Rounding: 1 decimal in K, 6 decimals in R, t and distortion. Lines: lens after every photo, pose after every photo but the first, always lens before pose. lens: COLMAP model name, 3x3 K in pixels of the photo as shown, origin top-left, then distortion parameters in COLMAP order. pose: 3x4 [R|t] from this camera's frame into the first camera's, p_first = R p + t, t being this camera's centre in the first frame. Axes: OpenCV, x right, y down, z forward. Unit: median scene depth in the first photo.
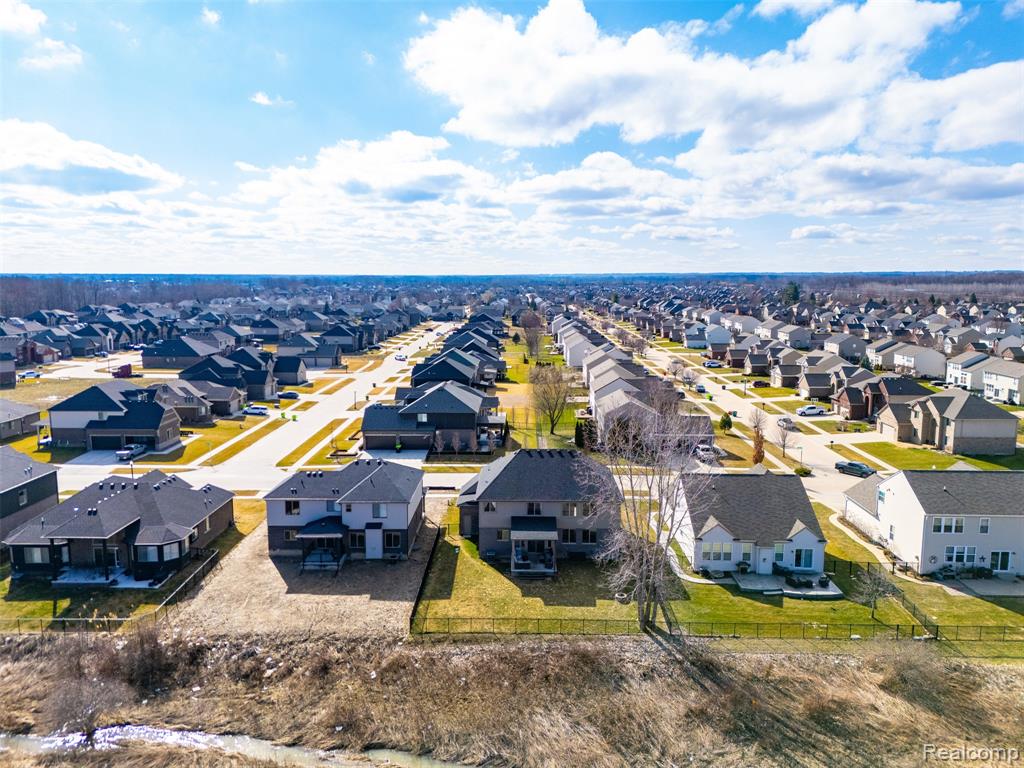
lens RADIAL K [[750.9, 0, 500.9], [0, 750.9, 379.5], [0, 0, 1]] dist [0.078665, -0.073062]
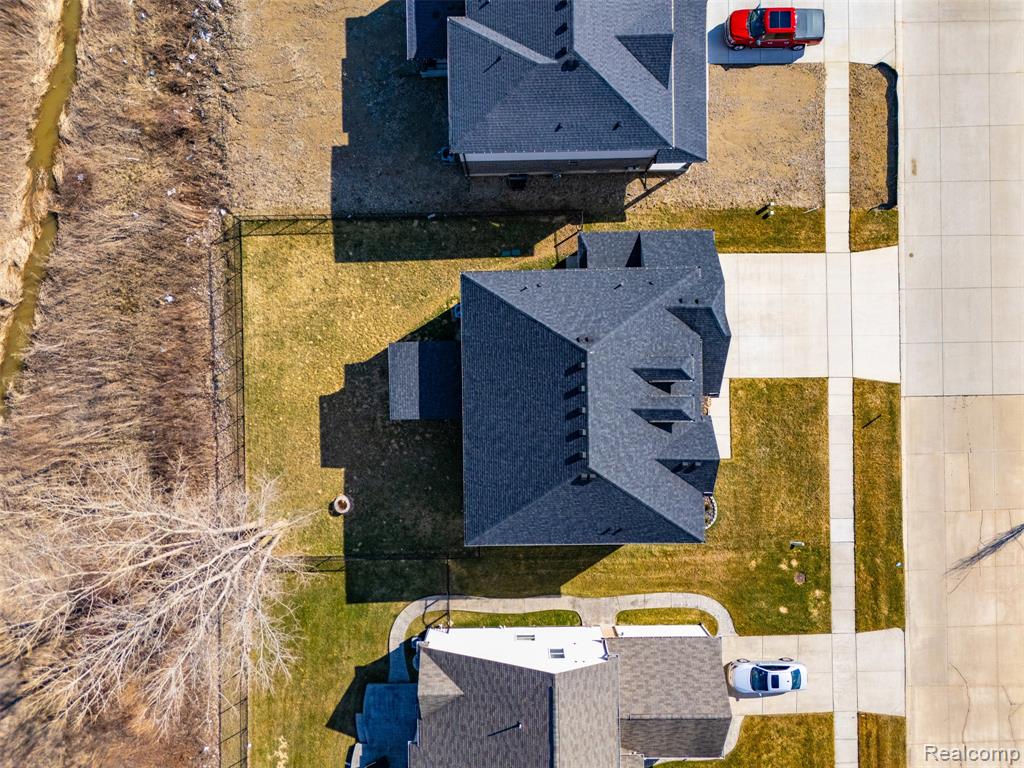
lens RADIAL K [[750.9, 0, 515.5], [0, 750.9, 380.1], [0, 0, 1]] dist [0.078665, -0.073062]
pose [[0.046507, 0.998918, 0.000861, 0.044772], [-0.132829, 0.005330, 0.991125, -0.384240], [0.990047, -0.046209, 0.132933, 0.956787]]
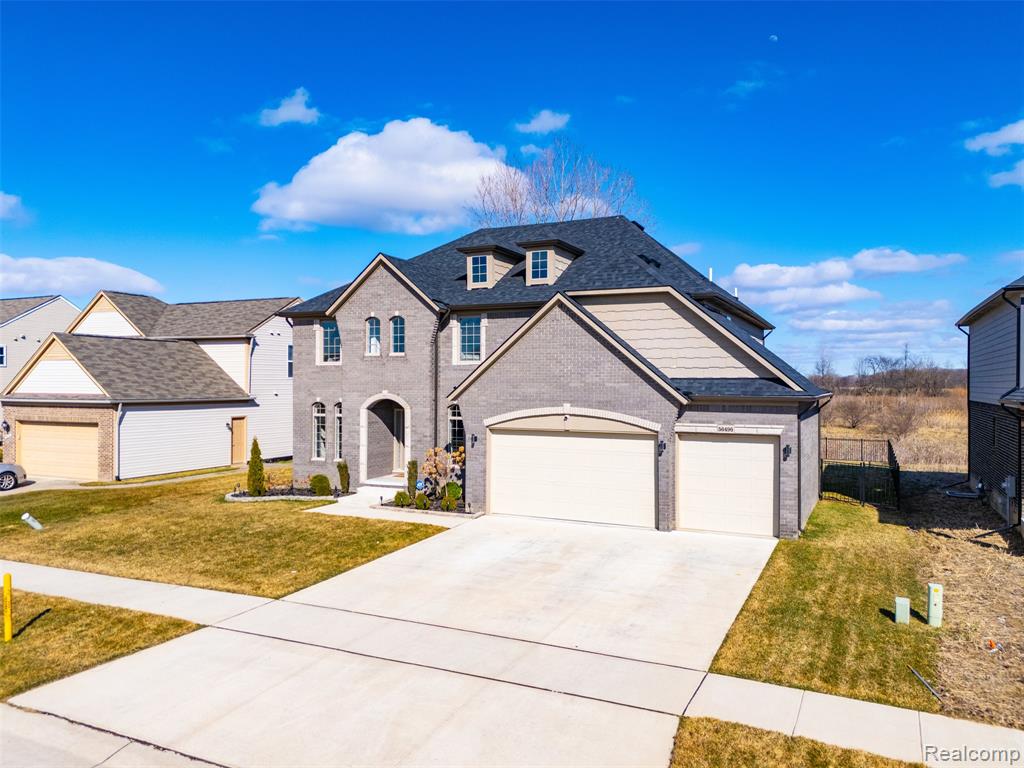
lens RADIAL K [[750.9, 0, 513.8], [0, 750.9, 383.7], [0, 0, 1]] dist [0.078665, -0.073062]
pose [[-0.915539, -0.004545, 0.402204, -0.071187], [0.048732, 0.991317, 0.122132, 0.131882], [-0.399267, 0.131417, -0.907367, 1.433054]]
